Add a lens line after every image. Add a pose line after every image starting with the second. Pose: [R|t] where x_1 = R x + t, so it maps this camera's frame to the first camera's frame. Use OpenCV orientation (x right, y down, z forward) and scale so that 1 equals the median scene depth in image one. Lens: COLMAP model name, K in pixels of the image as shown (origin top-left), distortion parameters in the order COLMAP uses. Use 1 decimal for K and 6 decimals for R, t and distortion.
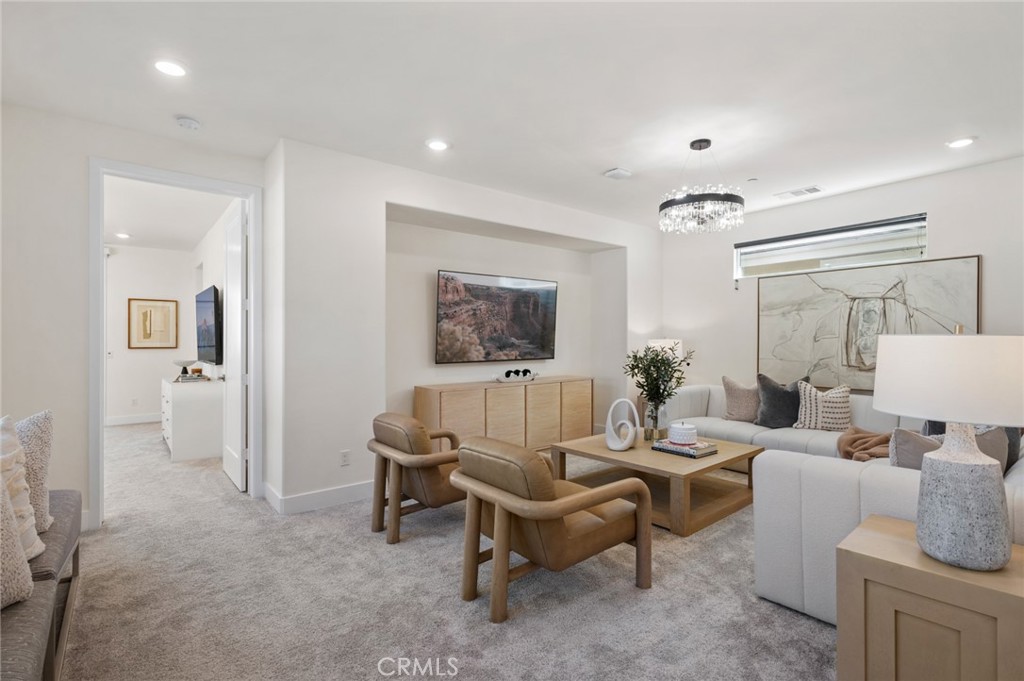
lens RADIAL K [[477.9, 0, 515.4], [0, 477.9, 337.9], [0, 0, 1]] dist [0.000711, -0.000357]
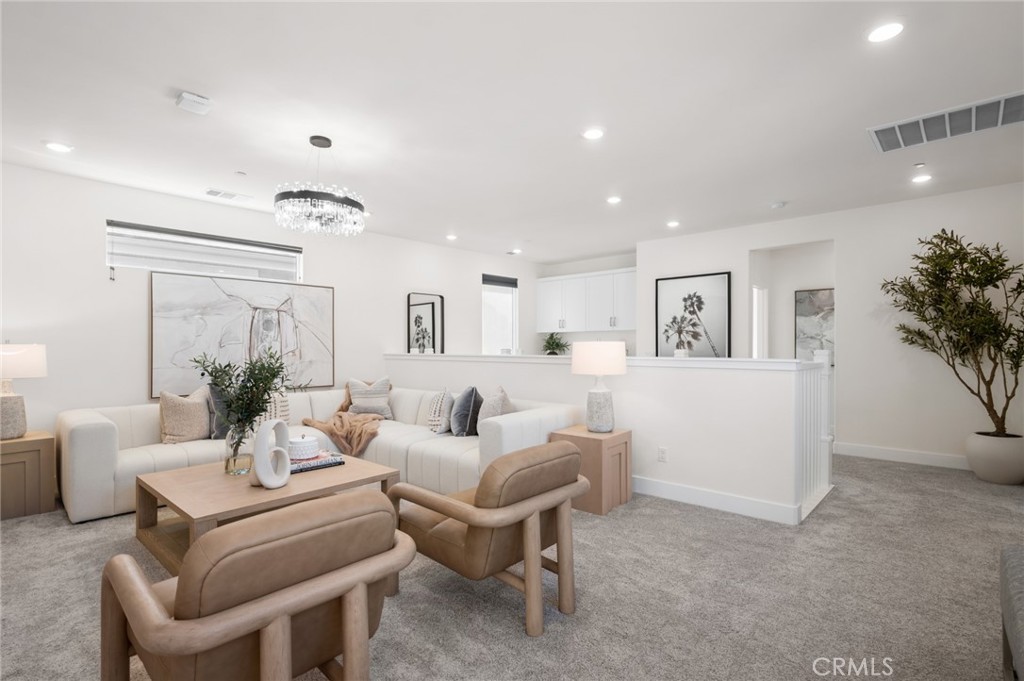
lens RADIAL K [[477.9, 0, 518.3], [0, 477.9, 343.7], [0, 0, 1]] dist [0.000711, -0.000357]
pose [[-0.131997, 0.011715, 0.991181, -0.457971], [0.000569, 0.999931, -0.011743, 0.012414], [-0.991250, -0.000986, -0.131995, 0.547845]]
